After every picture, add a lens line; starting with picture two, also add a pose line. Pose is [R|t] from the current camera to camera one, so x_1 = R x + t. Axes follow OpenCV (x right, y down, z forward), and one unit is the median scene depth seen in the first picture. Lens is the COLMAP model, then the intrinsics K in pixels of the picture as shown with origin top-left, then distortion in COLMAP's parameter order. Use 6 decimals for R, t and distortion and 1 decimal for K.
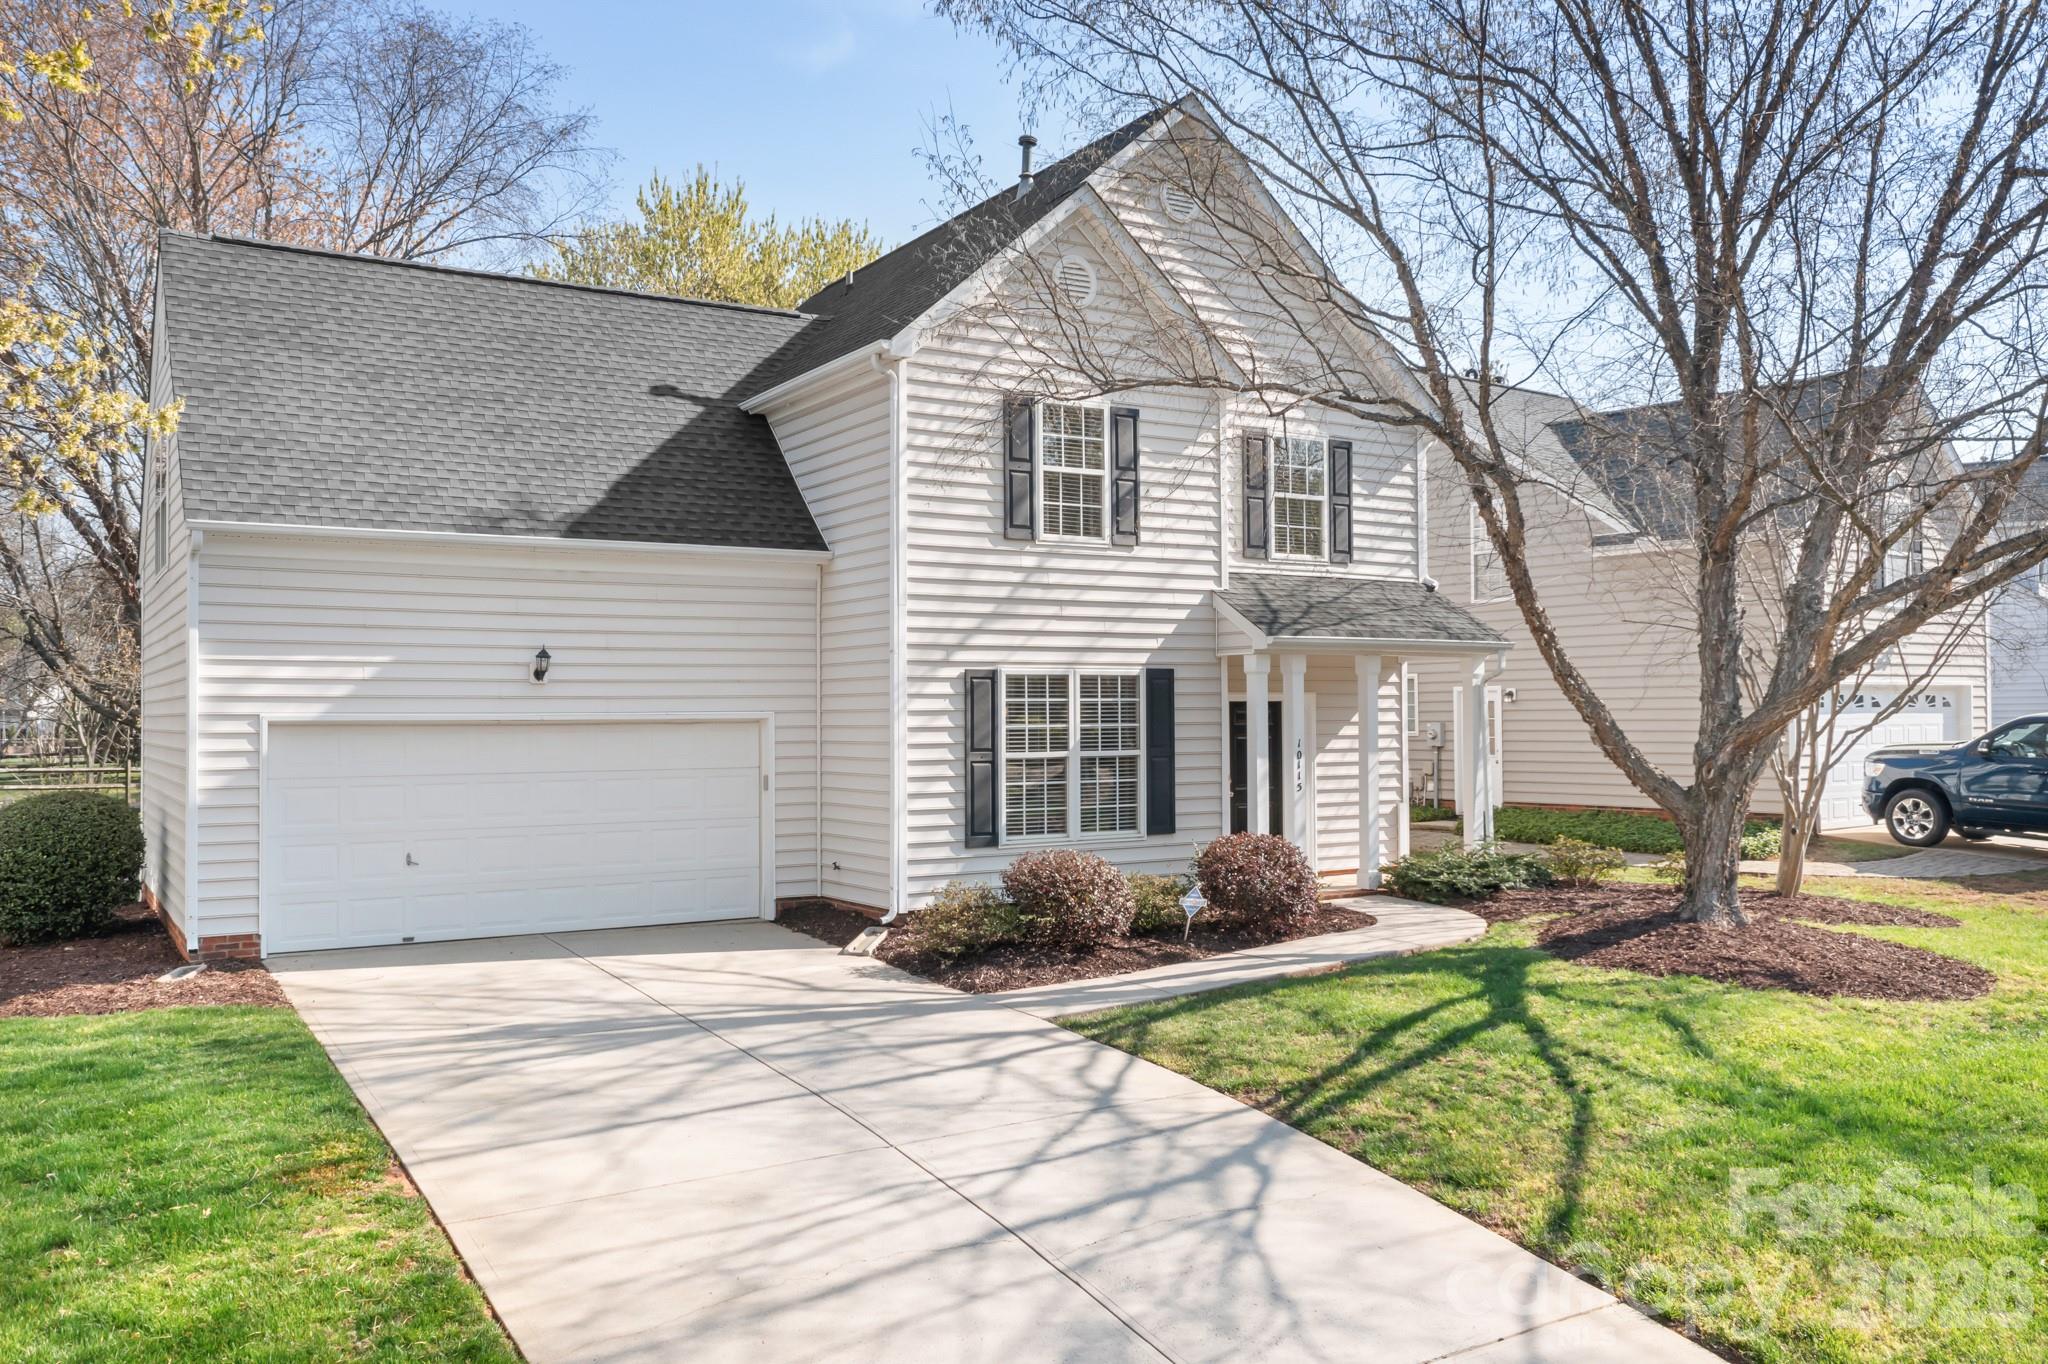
lens RADIAL K [[1631.6, 0, 1023.2], [0, 1631.6, 652.8], [0, 0, 1]] dist [-0.014736, -0.001951]
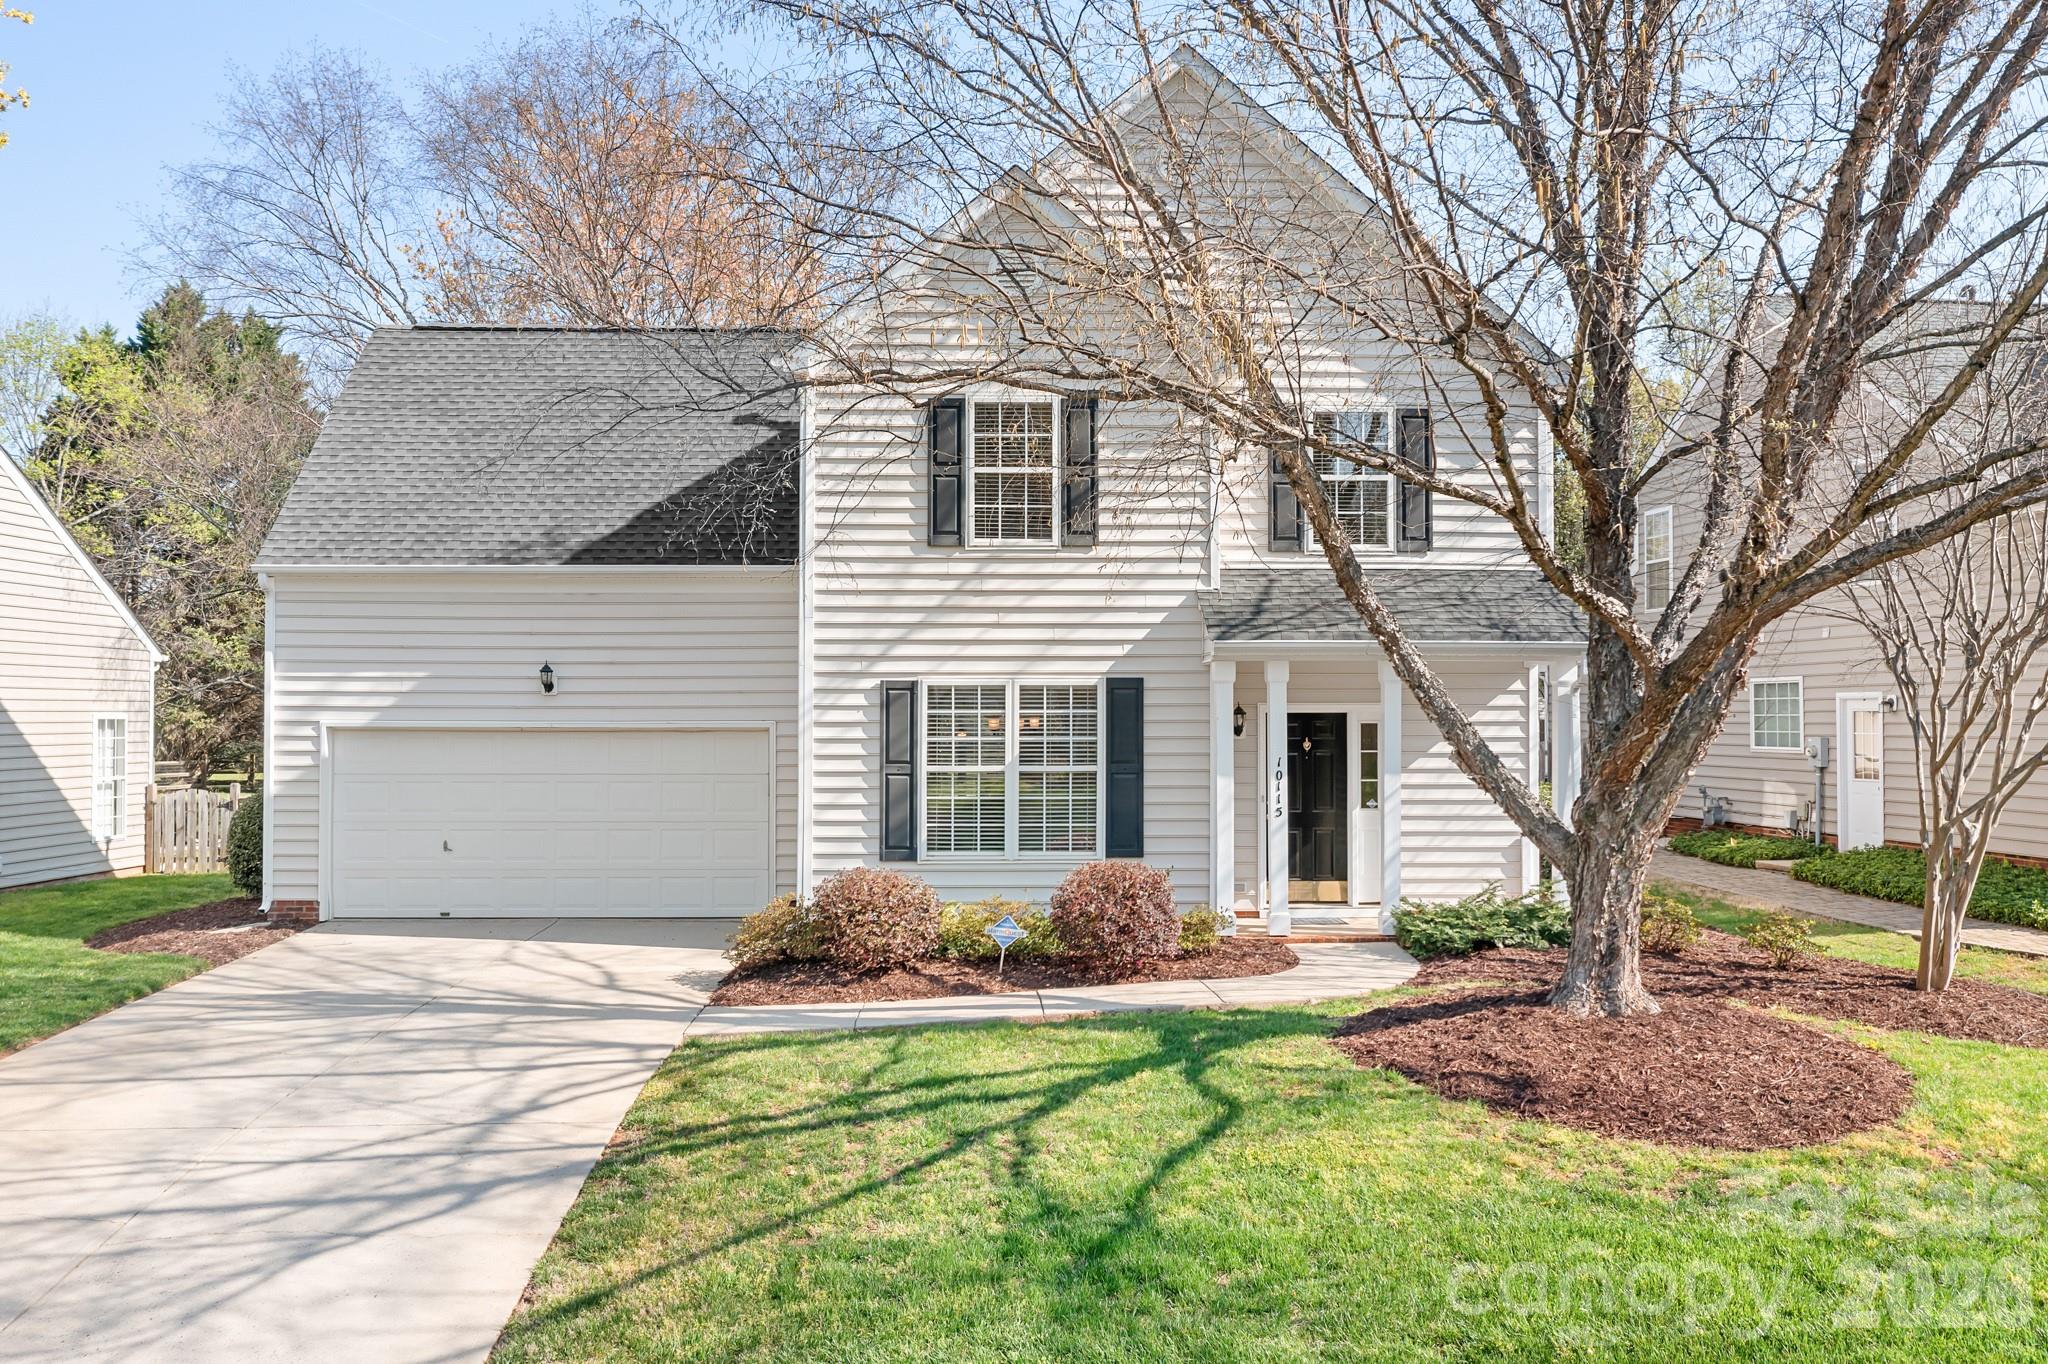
lens RADIAL K [[1631.6, 0, 1023.2], [0, 1631.6, 652.8], [0, 0, 1]] dist [-0.014736, -0.001951]
pose [[0.862148, -0.012332, -0.506507, 0.526485], [0.013108, 0.999912, -0.002032, -0.003452], [0.506487, -0.004888, 0.862234, 0.186238]]
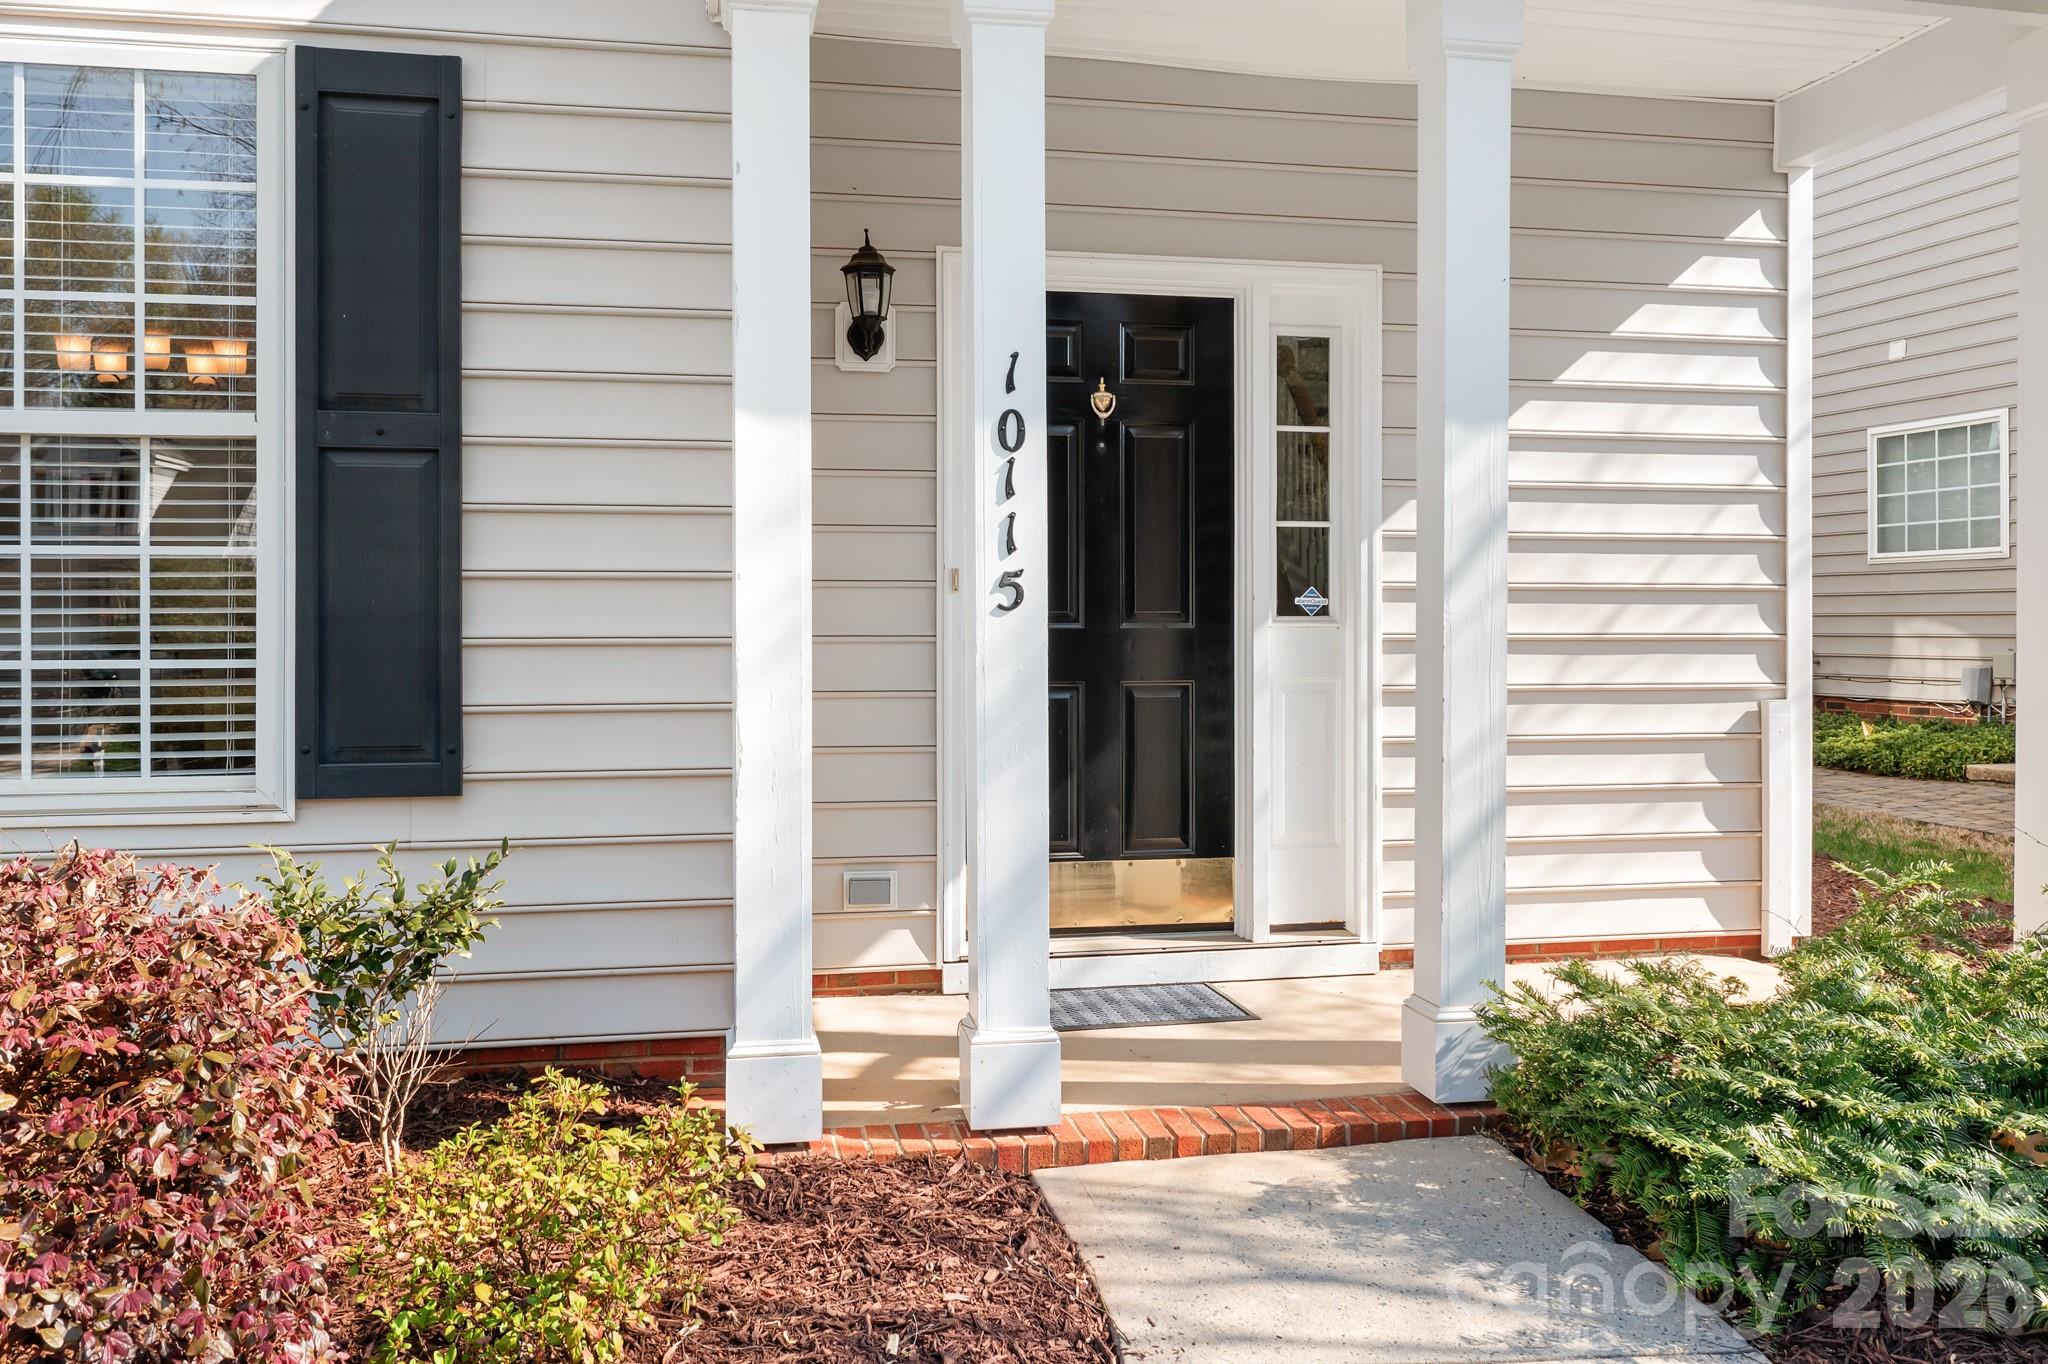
lens RADIAL K [[1631.6, 0, 1023.2], [0, 1631.6, 652.8], [0, 0, 1]] dist [-0.014736, -0.001951]
pose [[0.933592, 0.010527, -0.358184, 0.257437], [0.009771, 0.998449, 0.054812, 0.083969], [0.358206, -0.054672, 0.932041, 0.864732]]
